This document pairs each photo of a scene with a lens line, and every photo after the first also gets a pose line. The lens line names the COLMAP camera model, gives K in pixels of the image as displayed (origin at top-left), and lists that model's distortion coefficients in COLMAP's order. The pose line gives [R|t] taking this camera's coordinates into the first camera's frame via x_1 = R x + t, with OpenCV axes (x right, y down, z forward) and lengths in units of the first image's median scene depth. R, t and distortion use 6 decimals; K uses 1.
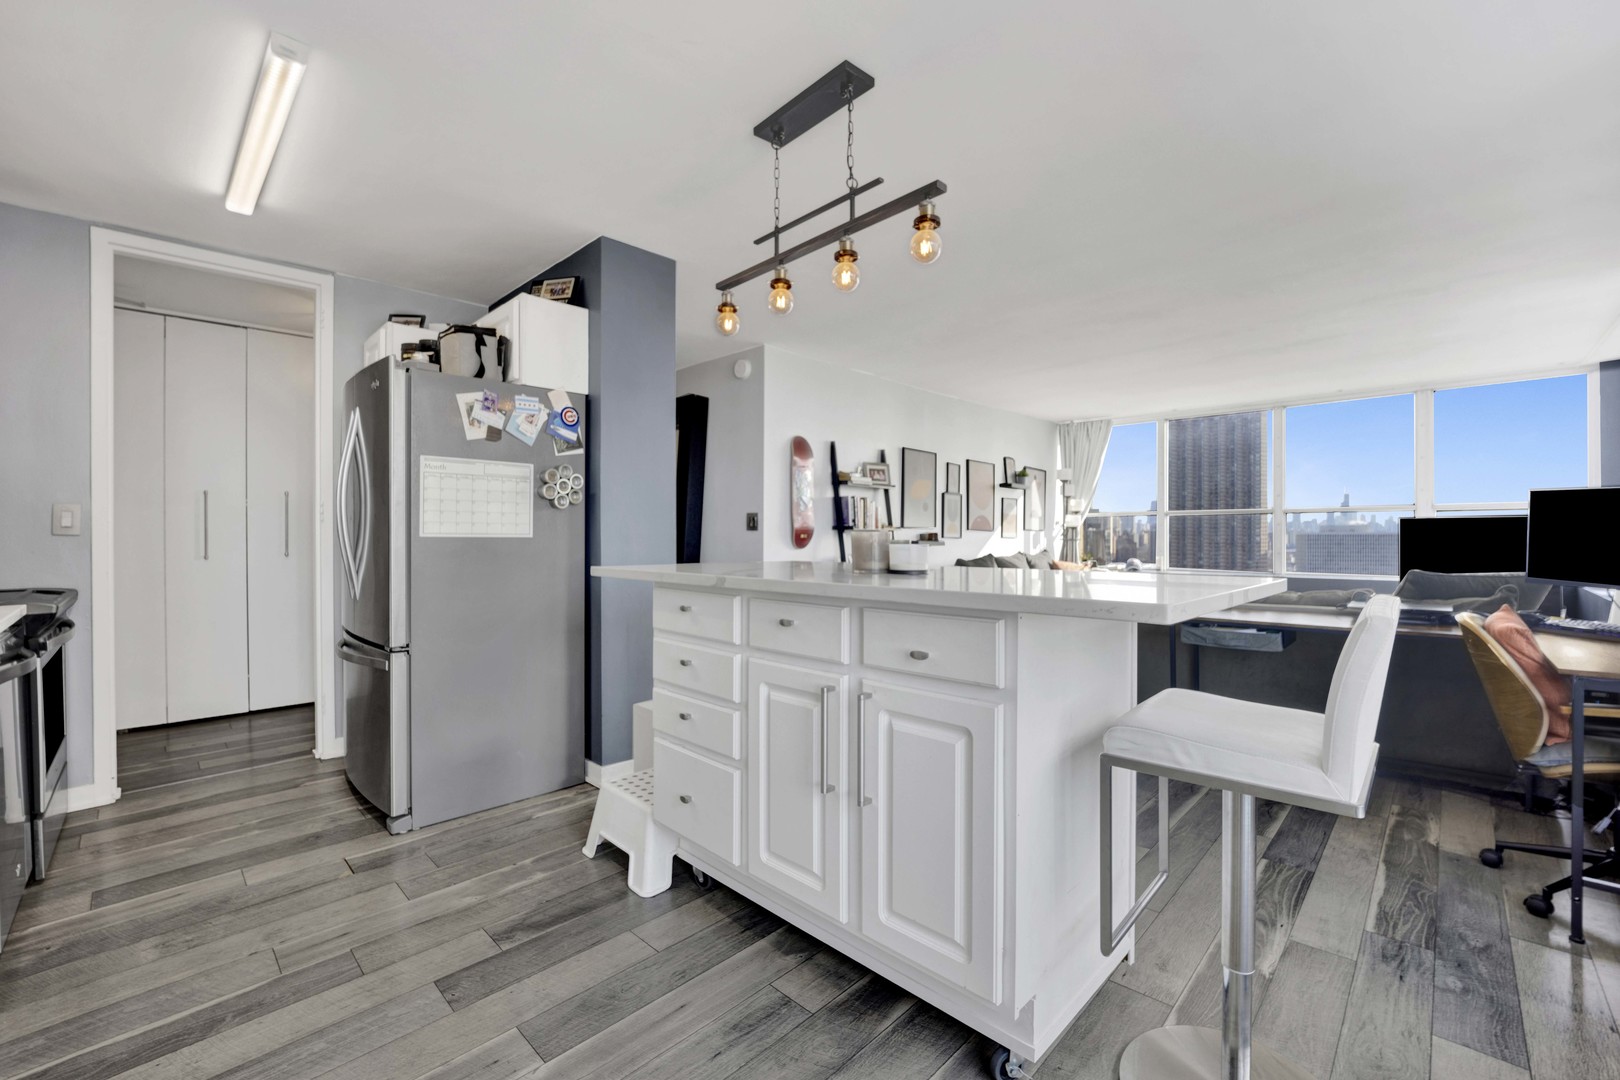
lens RADIAL K [[652.0, 0, 810.0], [0, 652.0, 540.0], [0, 0, 1]] dist [-0.032303, -0.000033]
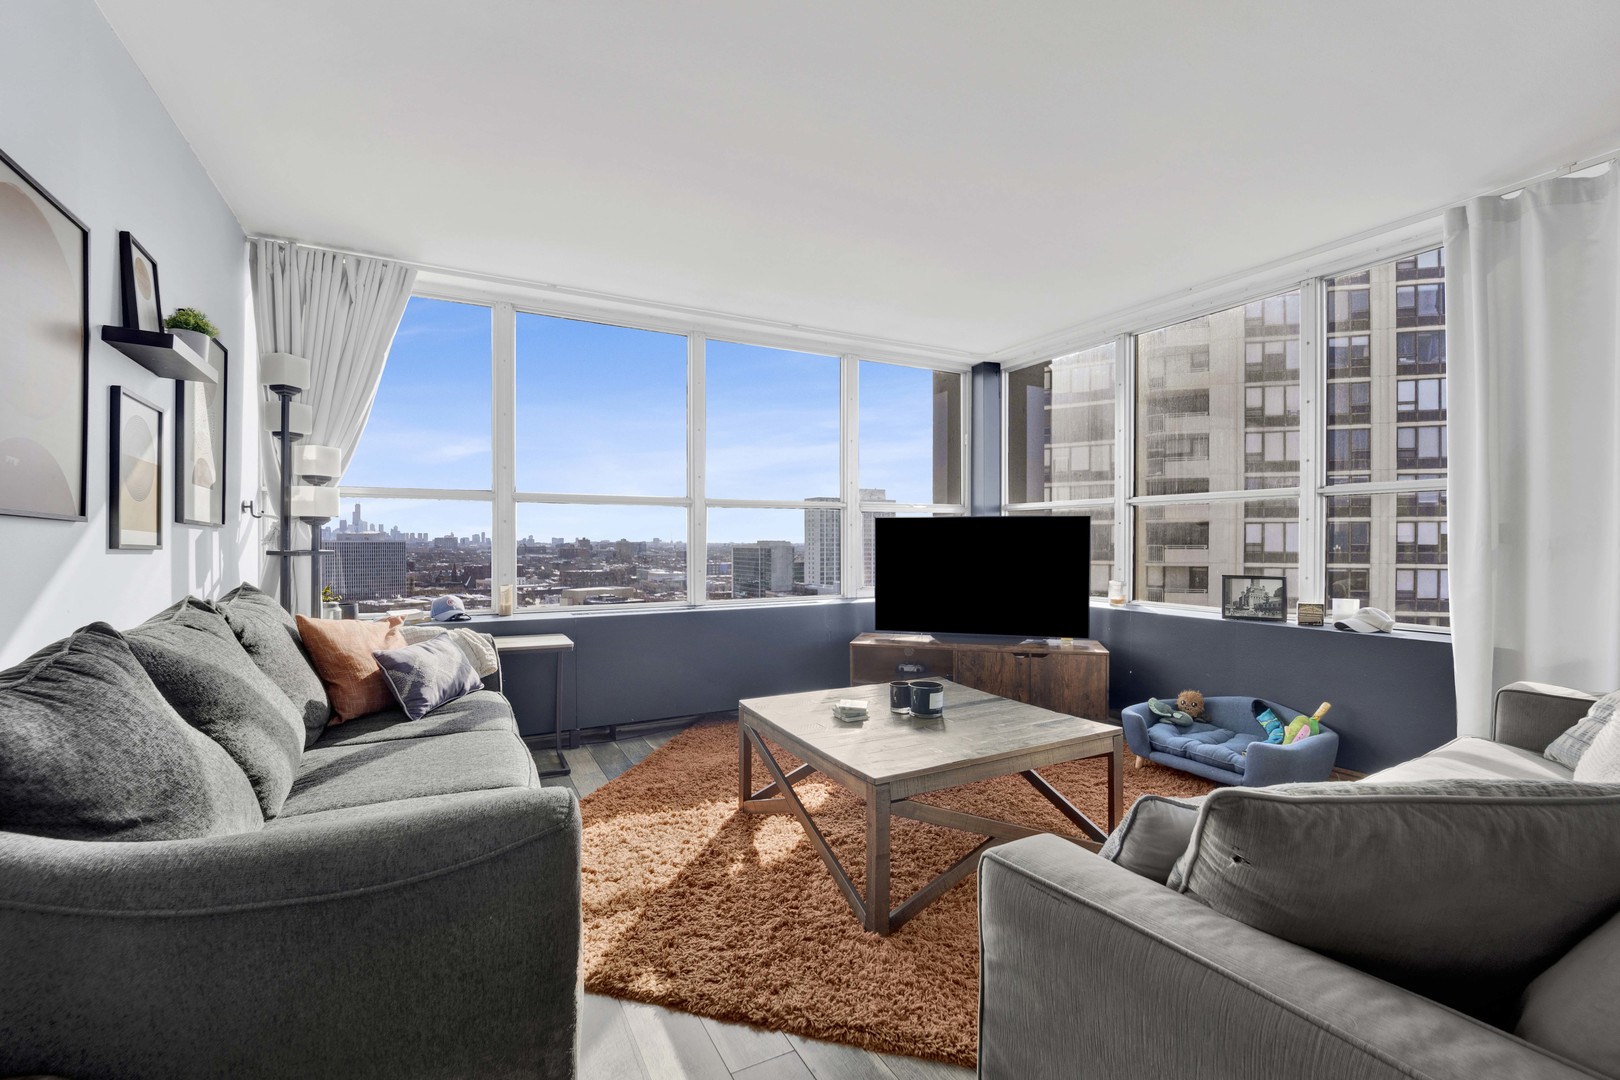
lens RADIAL K [[684.8, 0, 810.5], [0, 684.8, 544.5], [0, 0, 1]] dist [-0.031312, -0.000199]
pose [[0.277139, -0.003616, 0.960823, 0.149067], [0.009447, 0.999955, 0.001039, -0.004320], [-0.960783, 0.008789, 0.277161, 0.779244]]
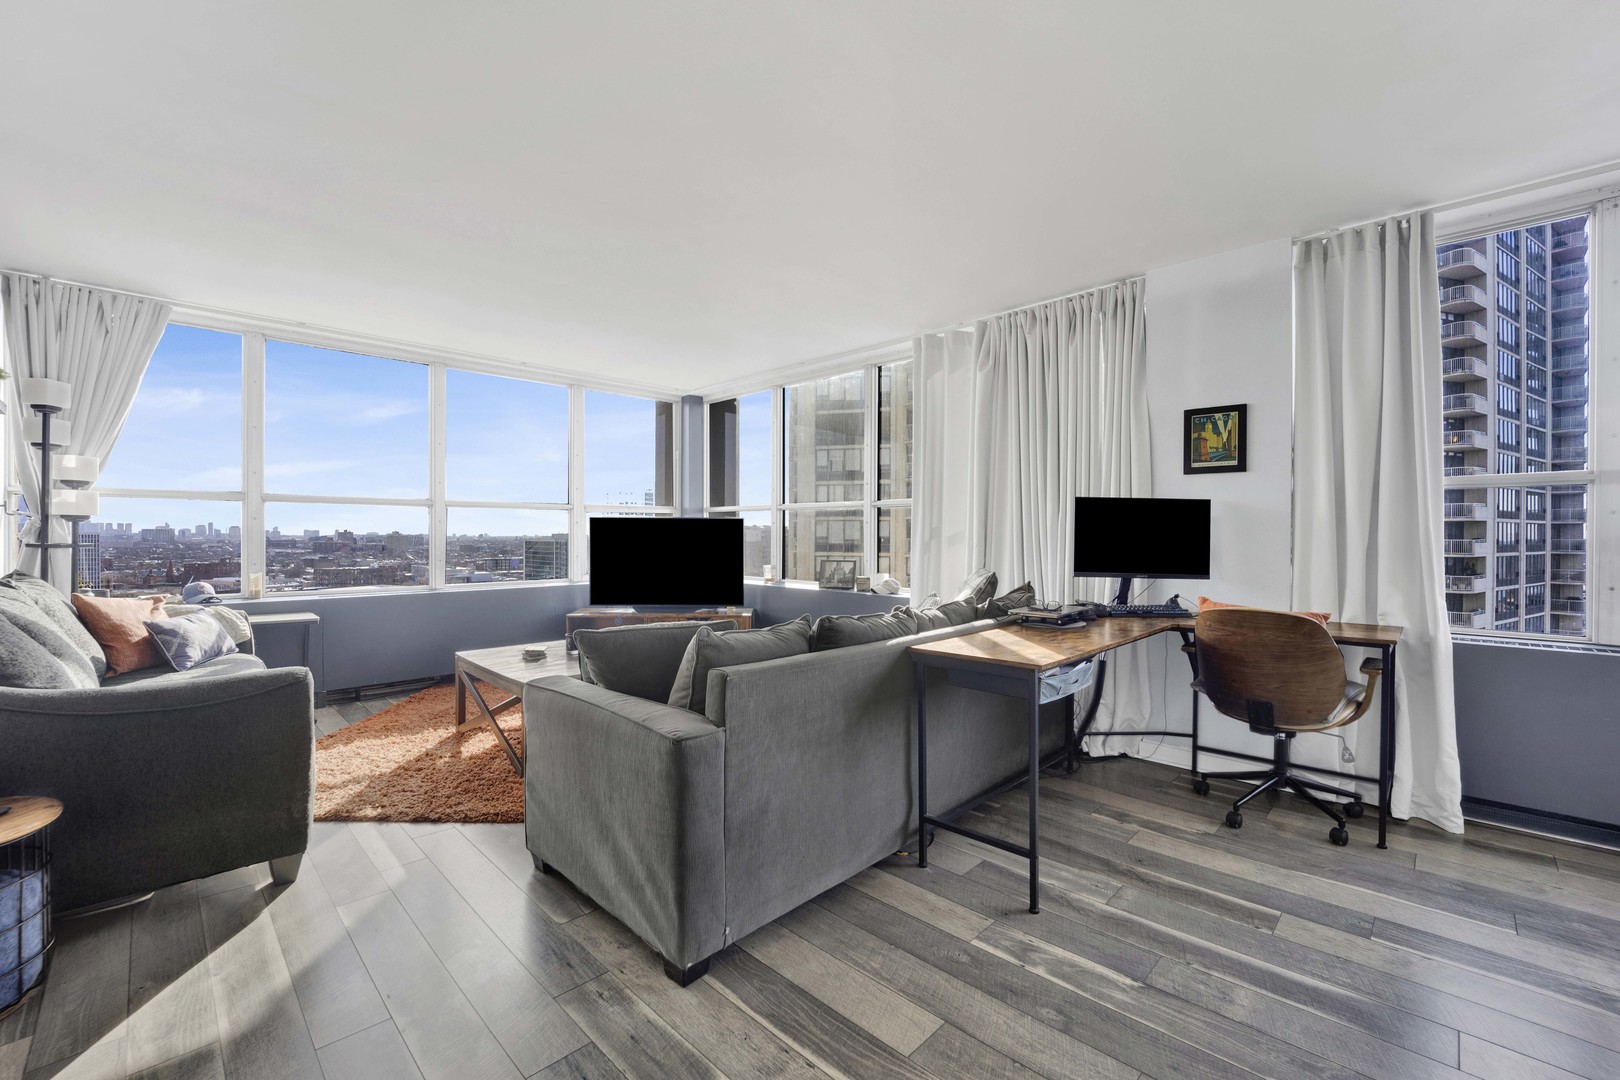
lens RADIAL K [[686.4, 0, 805.3], [0, 686.4, 537.0], [0, 0, 1]] dist [-0.029169, 0.000535]
pose [[0.004888, -0.002120, 0.999986, -0.046749], [0.008172, 0.999964, 0.002080, -0.004613], [-0.999955, 0.008162, 0.004906, 0.628505]]
